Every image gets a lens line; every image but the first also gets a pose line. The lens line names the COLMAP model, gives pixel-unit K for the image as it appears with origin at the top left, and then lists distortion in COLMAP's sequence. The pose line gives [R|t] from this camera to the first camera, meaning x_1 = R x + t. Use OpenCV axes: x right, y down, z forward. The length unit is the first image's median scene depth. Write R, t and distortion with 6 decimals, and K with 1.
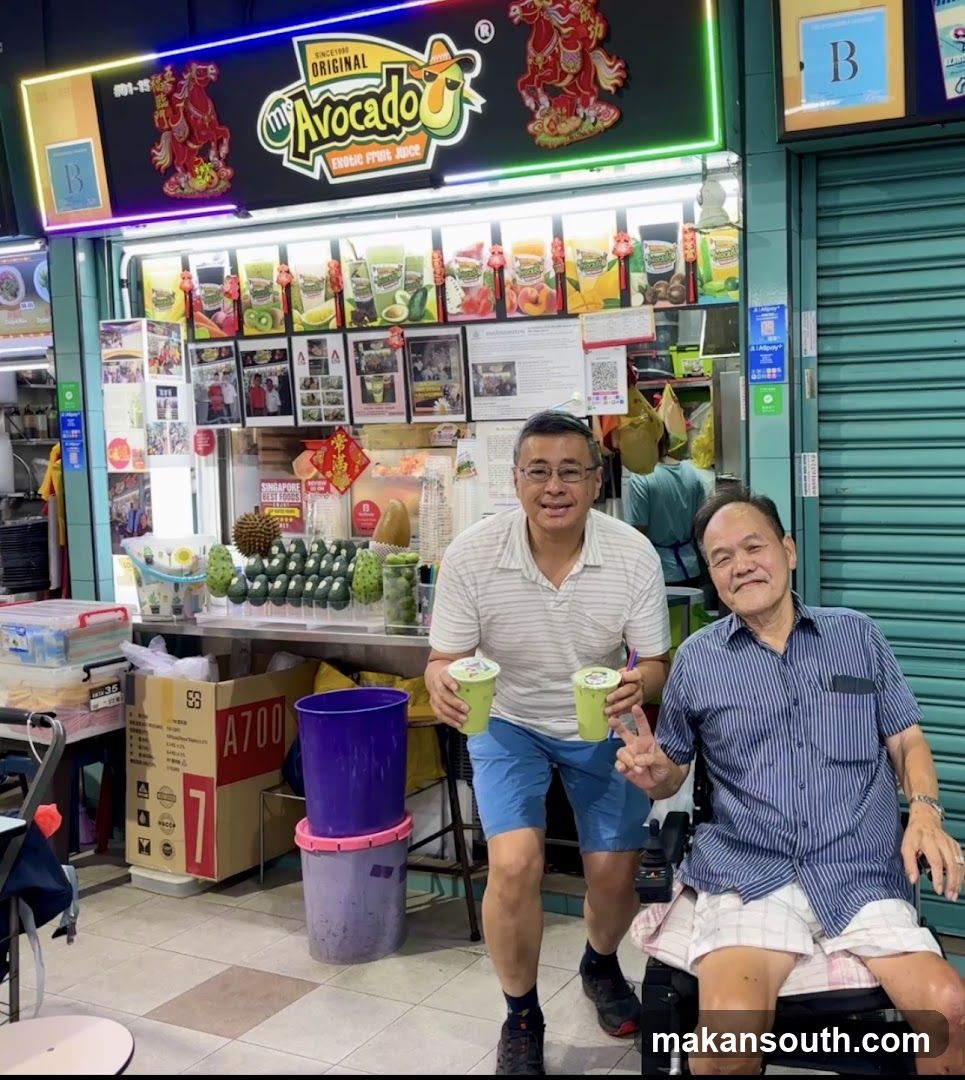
lens RADIAL K [[1077.0, 0, 772.2], [0, 1077.0, 540.0], [0, 0, 1]] dist [0.012356, -0.084490]
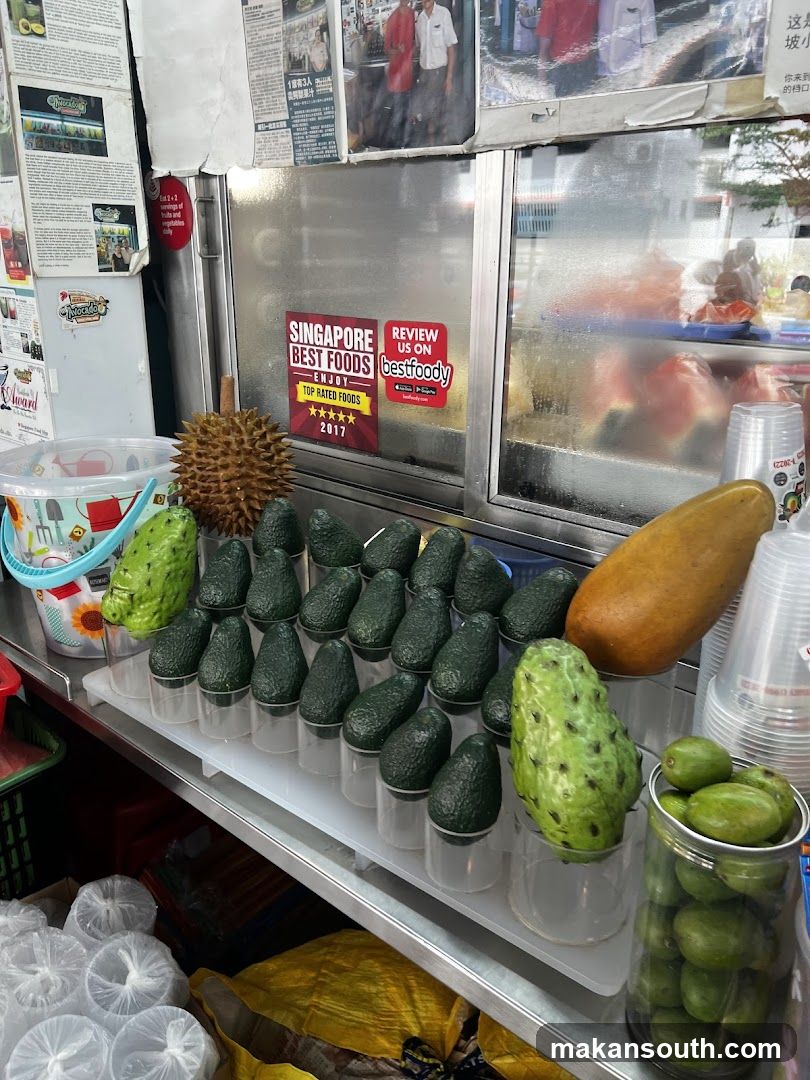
lens RADIAL K [[825.5, 0, 405.0], [0, 825.5, 540.0], [0, 0, 1]] dist [0.012663, -0.008486]
pose [[0.926812, 0.138815, -0.348927, -0.370159], [-0.040577, 0.960748, 0.274439, -0.072891], [0.373327, -0.240195, 0.896065, 0.847943]]
